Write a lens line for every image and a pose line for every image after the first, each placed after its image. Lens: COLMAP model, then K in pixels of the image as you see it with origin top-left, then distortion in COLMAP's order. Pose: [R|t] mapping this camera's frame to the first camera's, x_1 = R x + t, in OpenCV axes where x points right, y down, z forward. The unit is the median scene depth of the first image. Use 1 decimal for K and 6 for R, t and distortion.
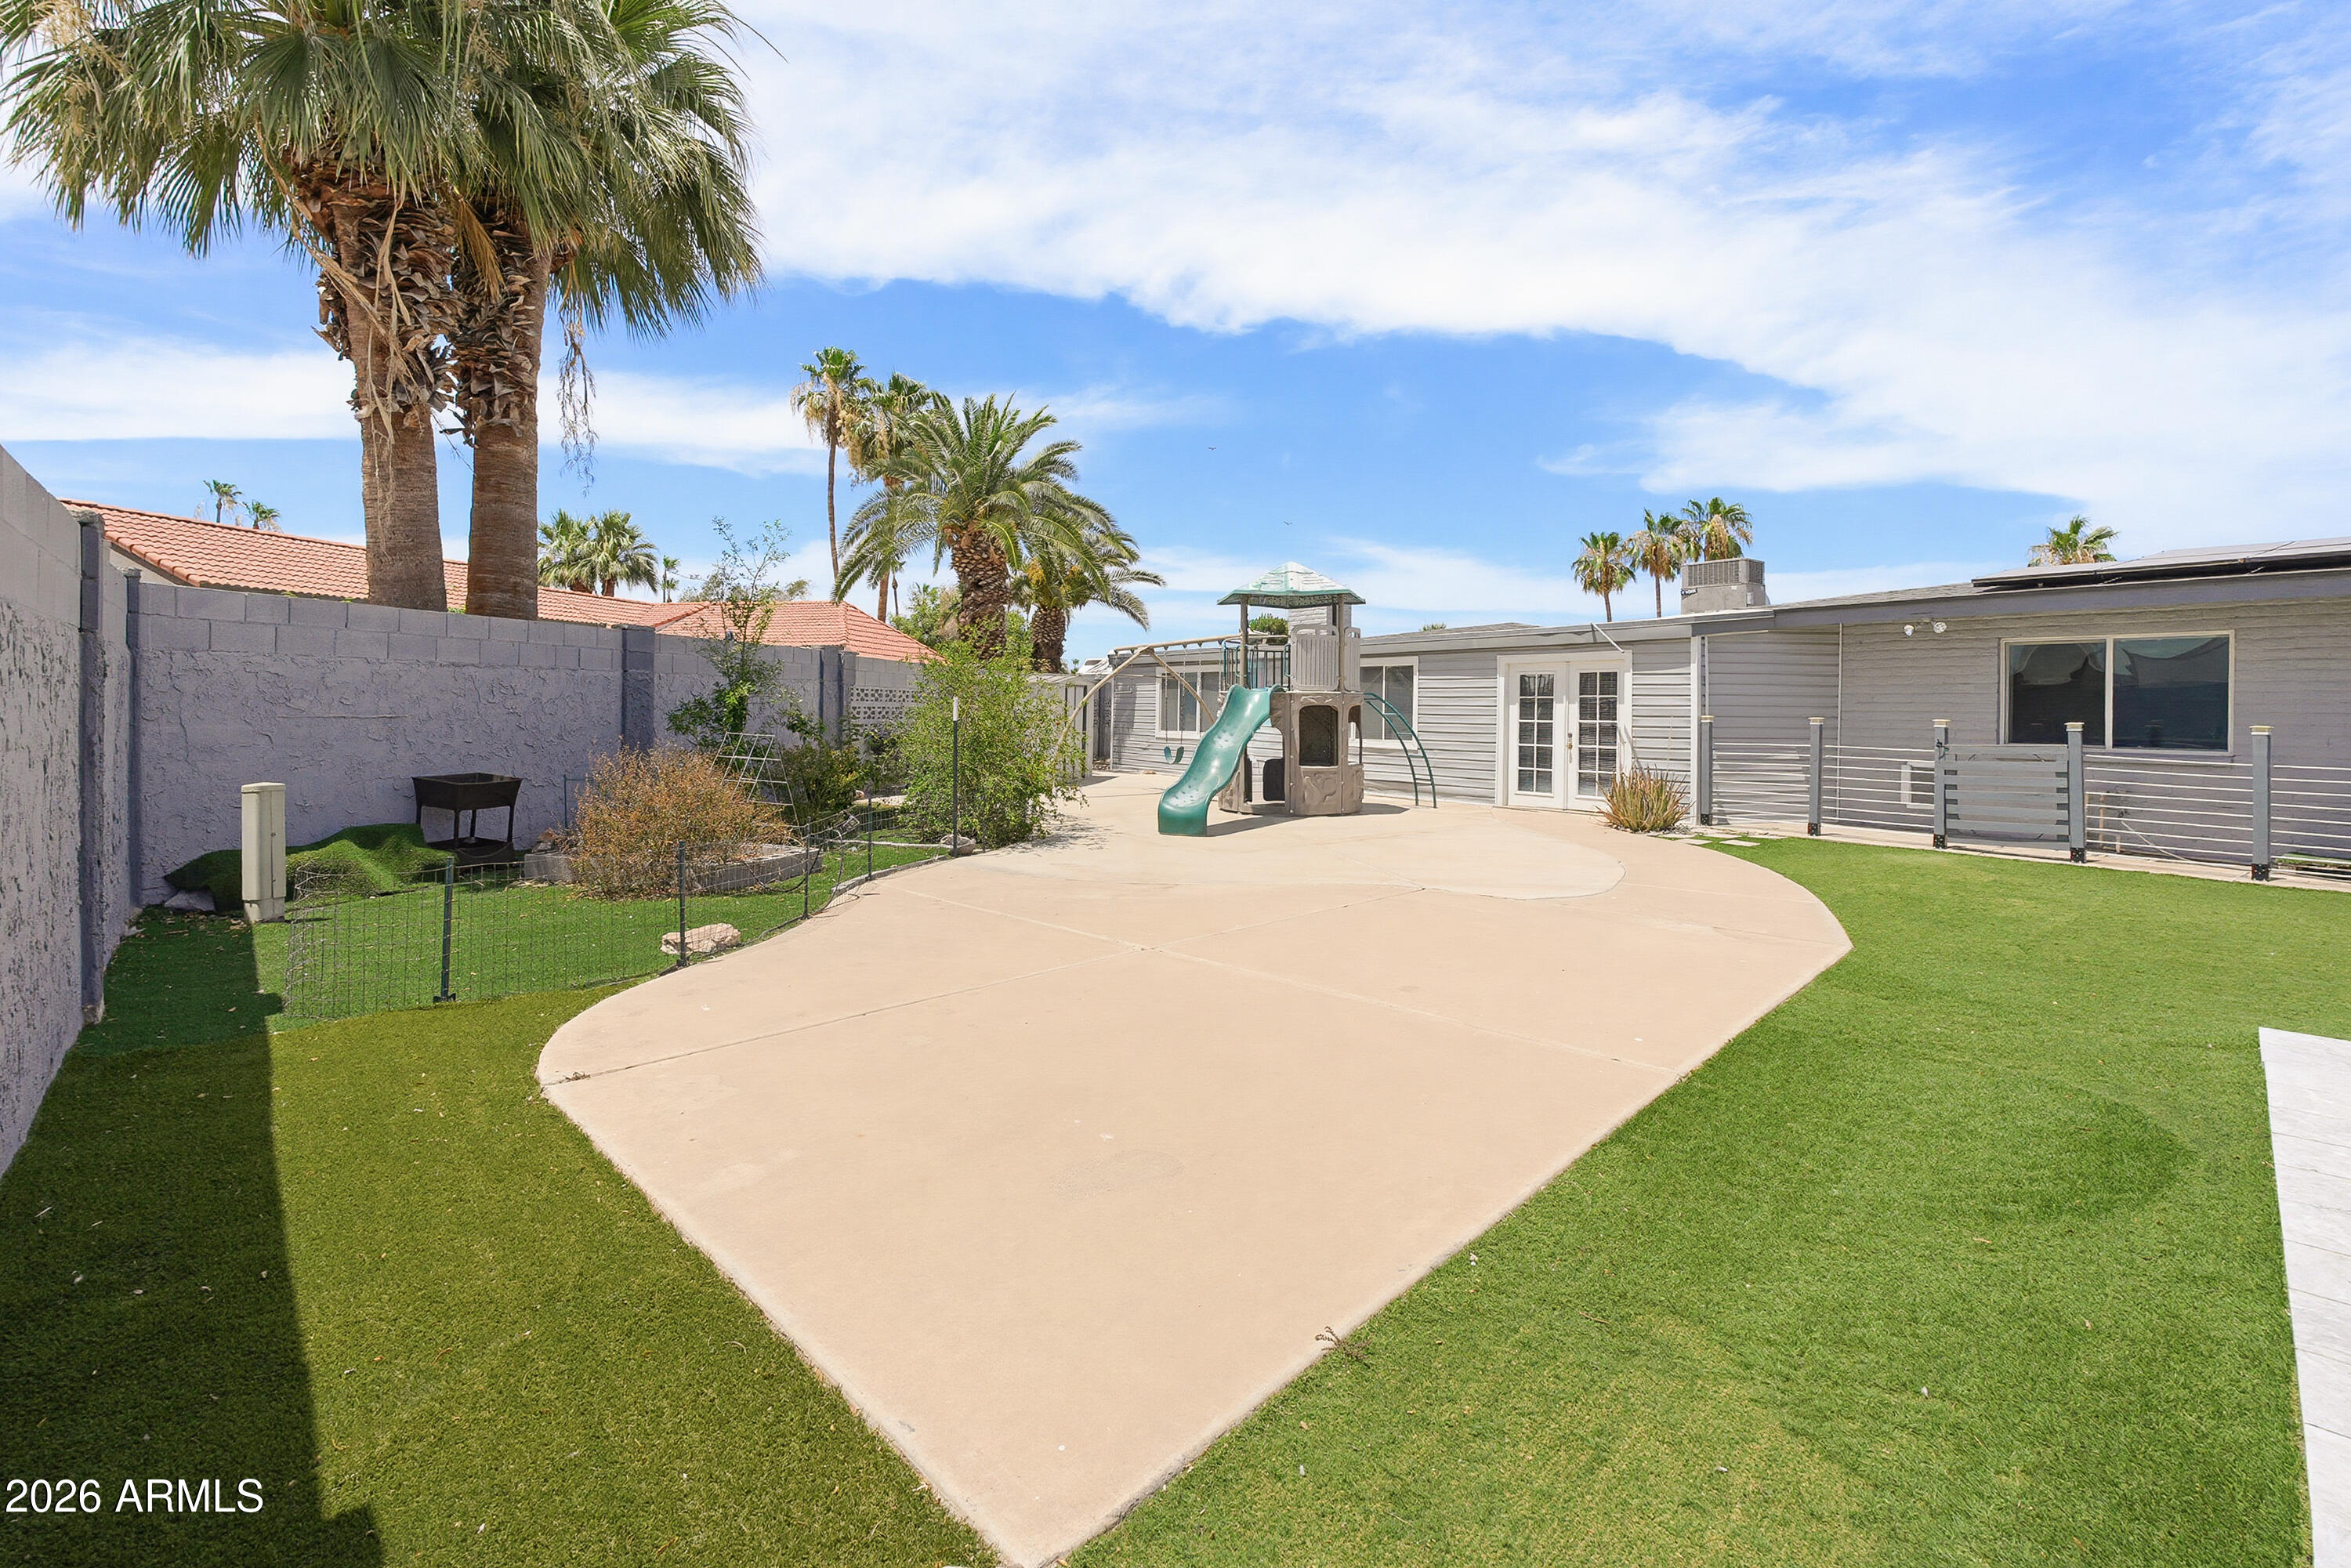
lens RADIAL K [[1074.0, 0, 1166.7], [0, 1074.0, 705.5], [0, 0, 1]] dist [-0.011463, 0.001098]
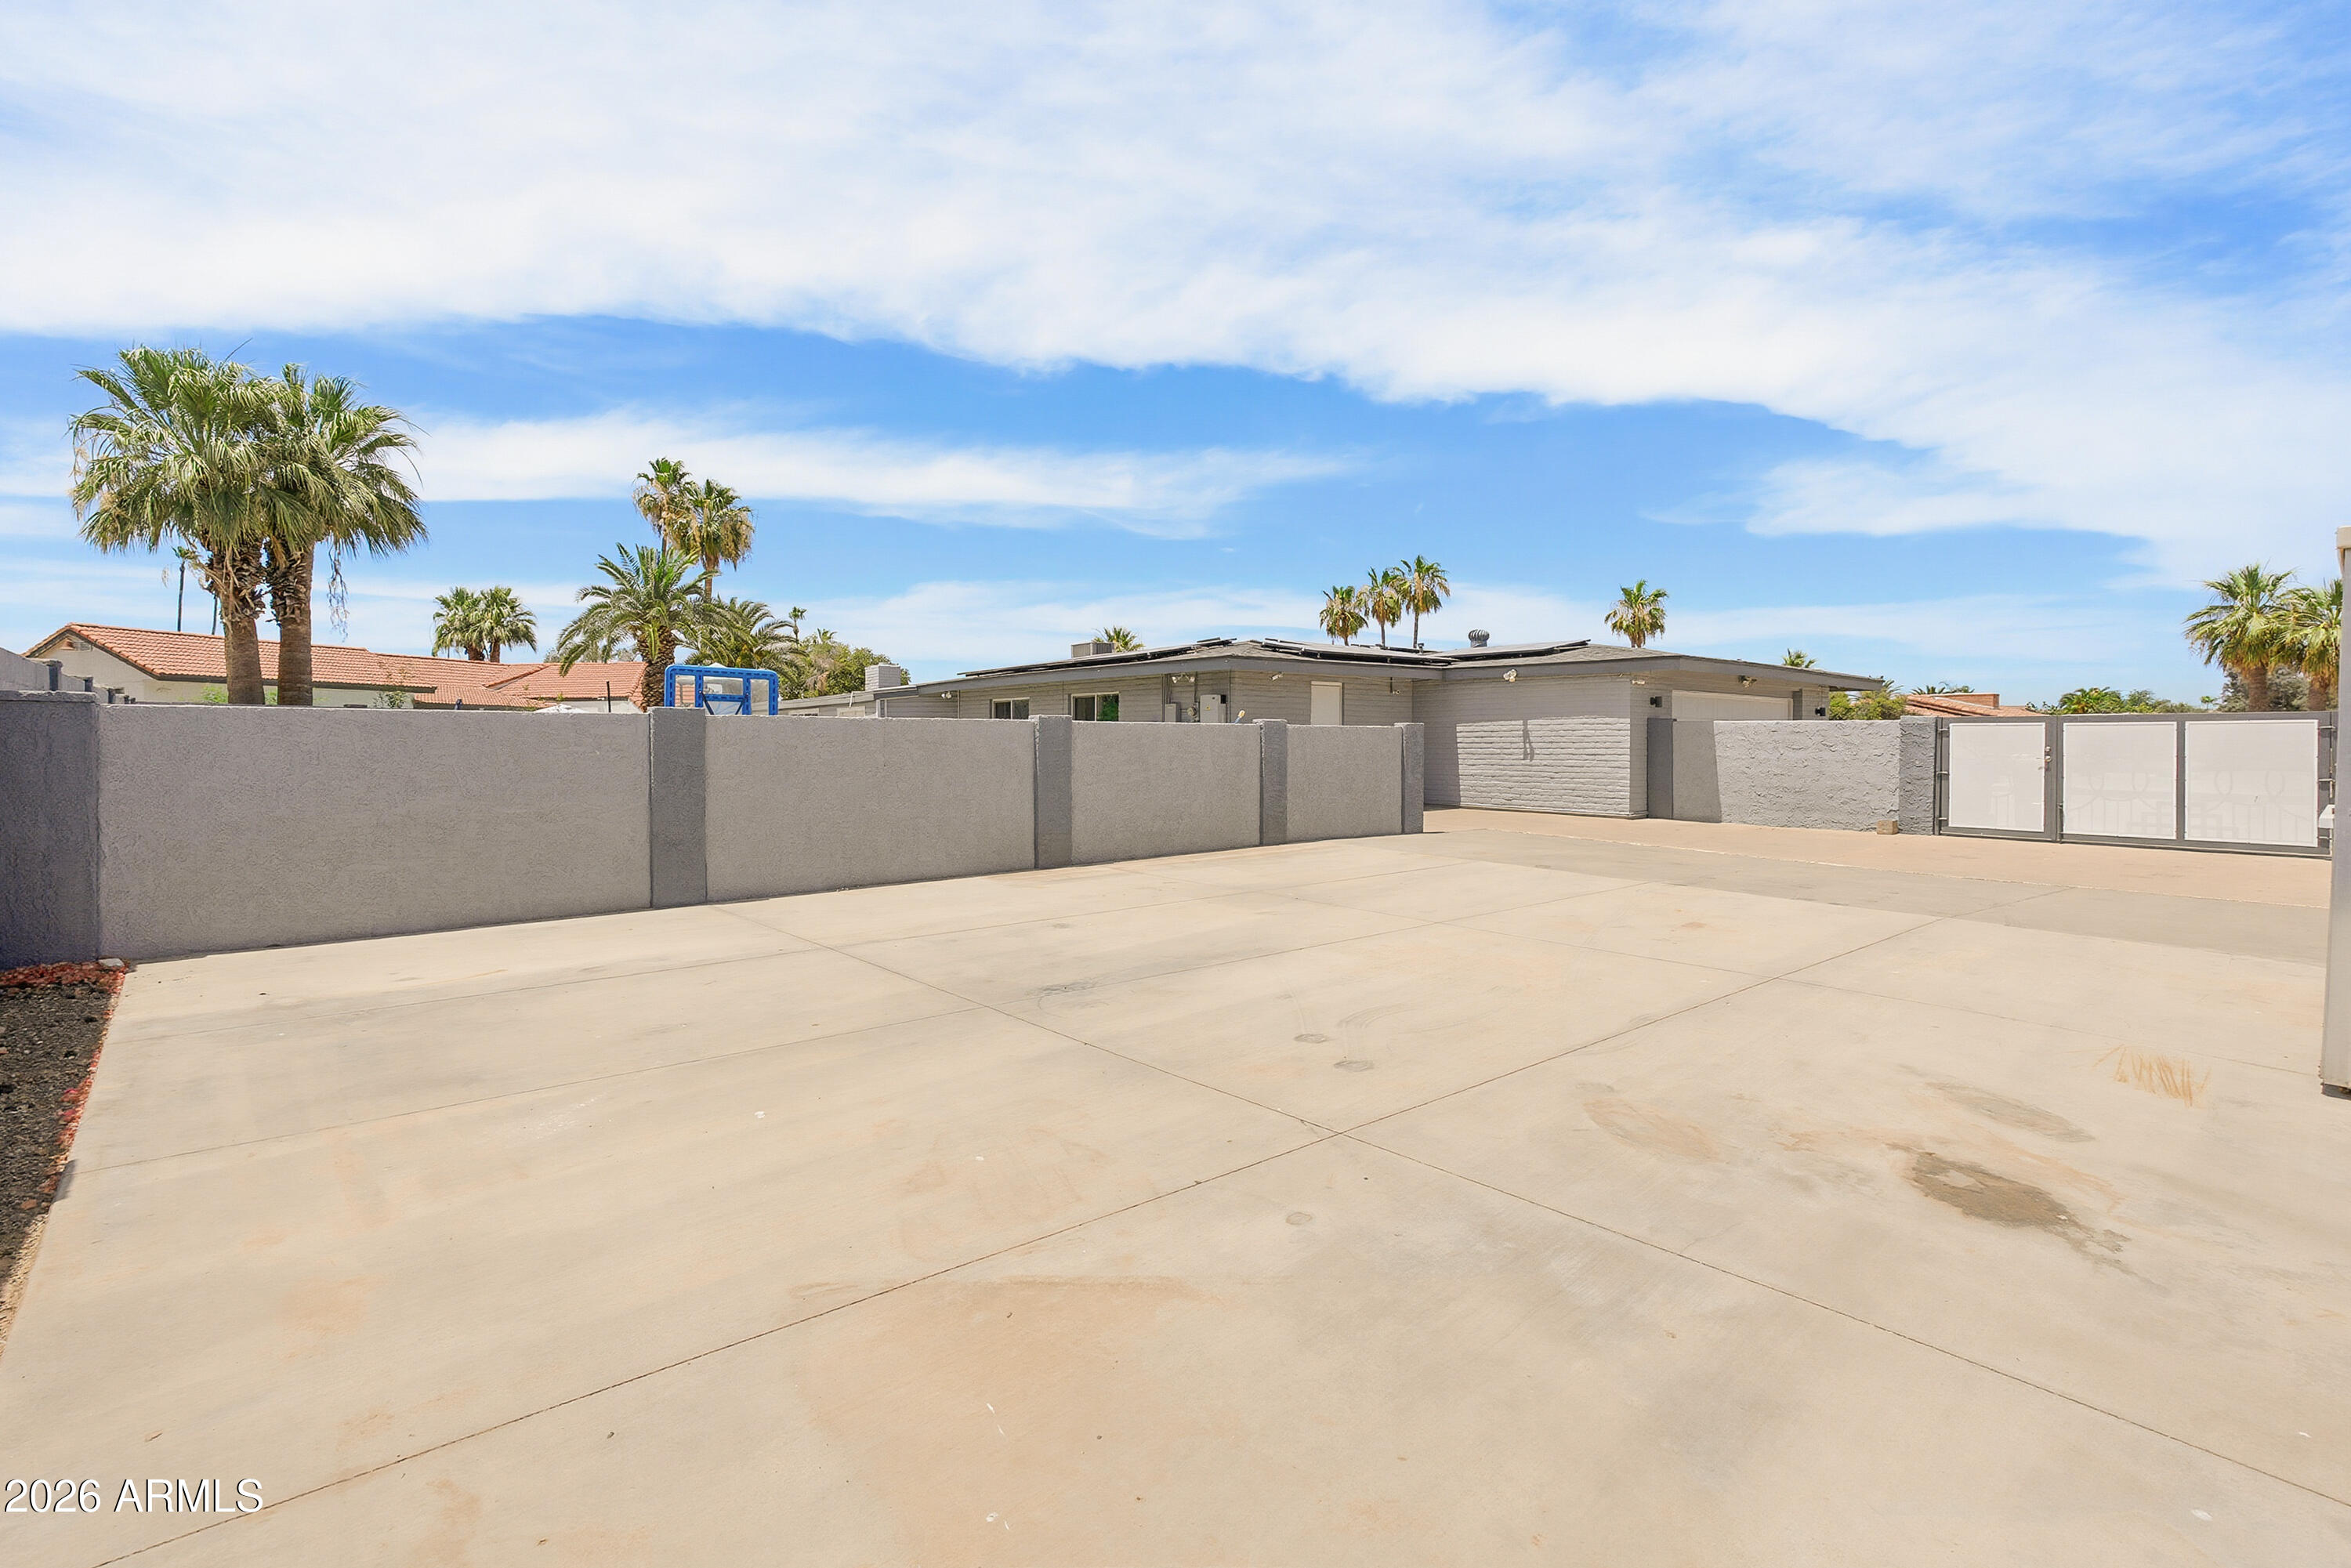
lens RADIAL K [[1079.1, 0, 1162.5], [0, 1079.1, 739.7], [0, 0, 1]] dist [-0.010623, 0.000613]
pose [[0.999838, -0.014539, 0.010643, 0.951217], [0.014499, 0.999888, 0.003815, 0.013680], [-0.010697, -0.003660, 0.999936, -1.028452]]
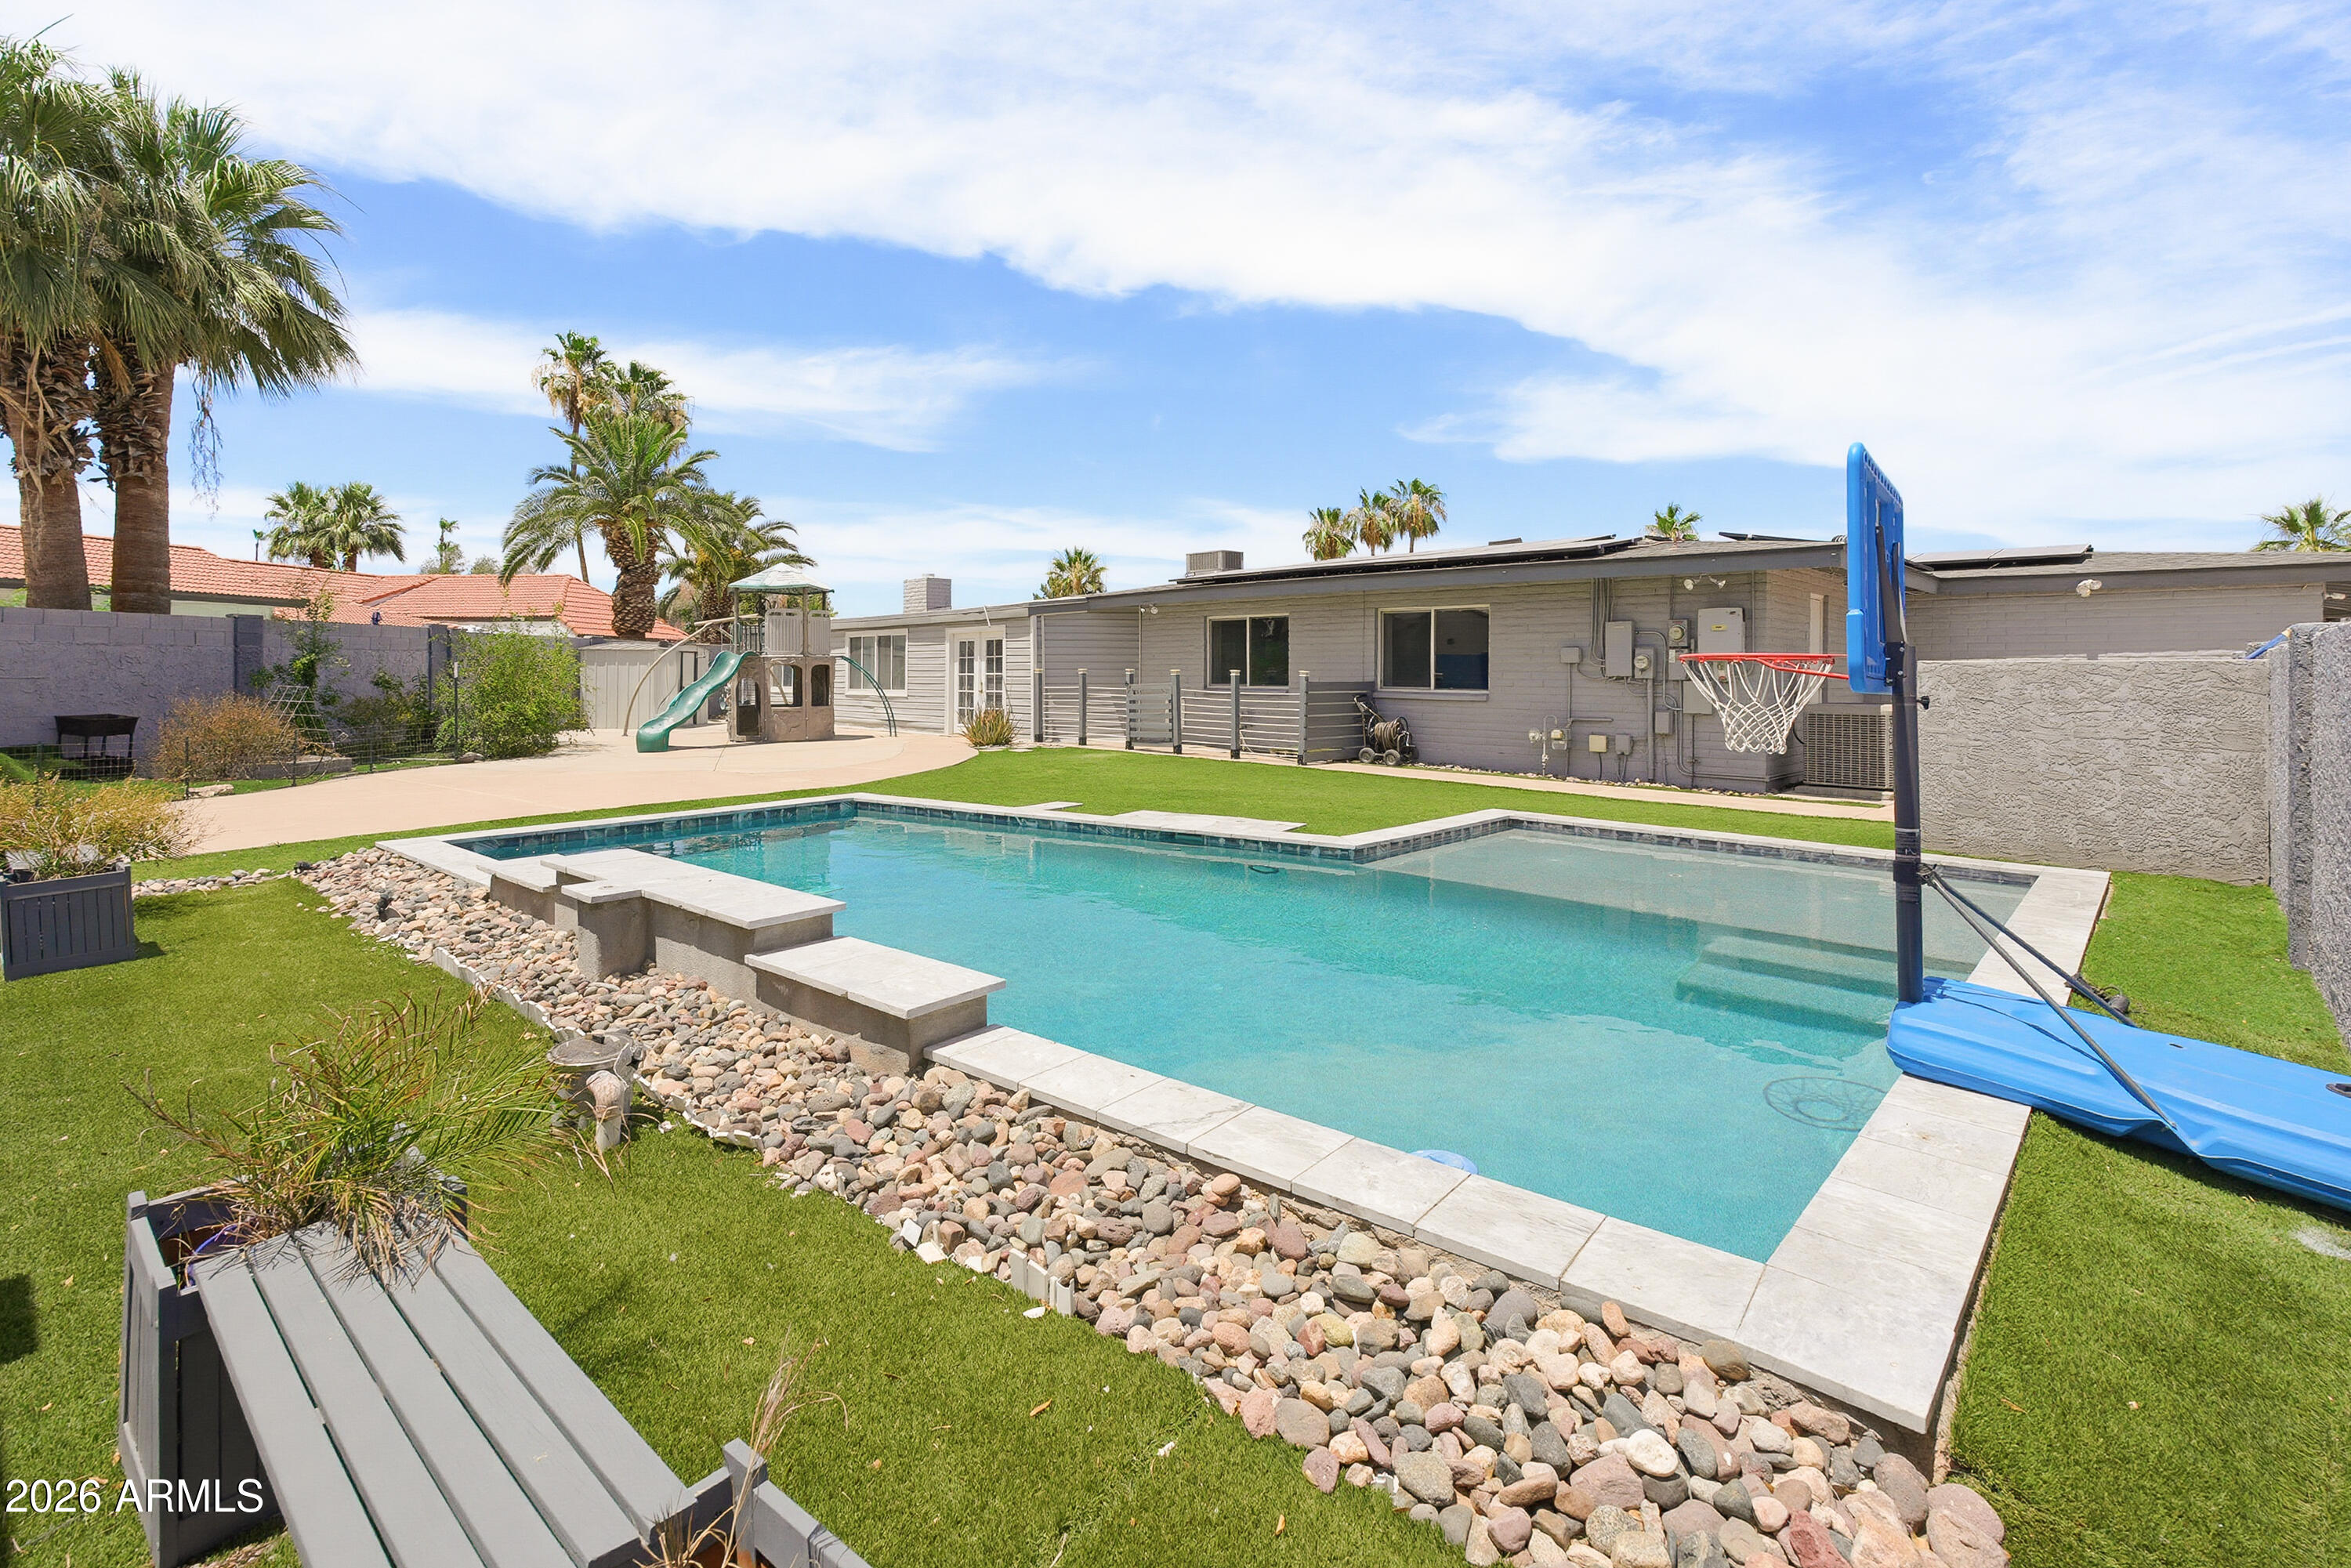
lens RADIAL K [[1090.0, 0, 1166.1], [0, 1090.0, 661.9], [0, 0, 1]] dist [-0.017664, 0.010541]
pose [[0.991054, -0.010008, 0.133086, 0.440828], [0.010669, 0.999934, -0.004255, 0.007866], [-0.133034, 0.005637, 0.991095, -0.497303]]
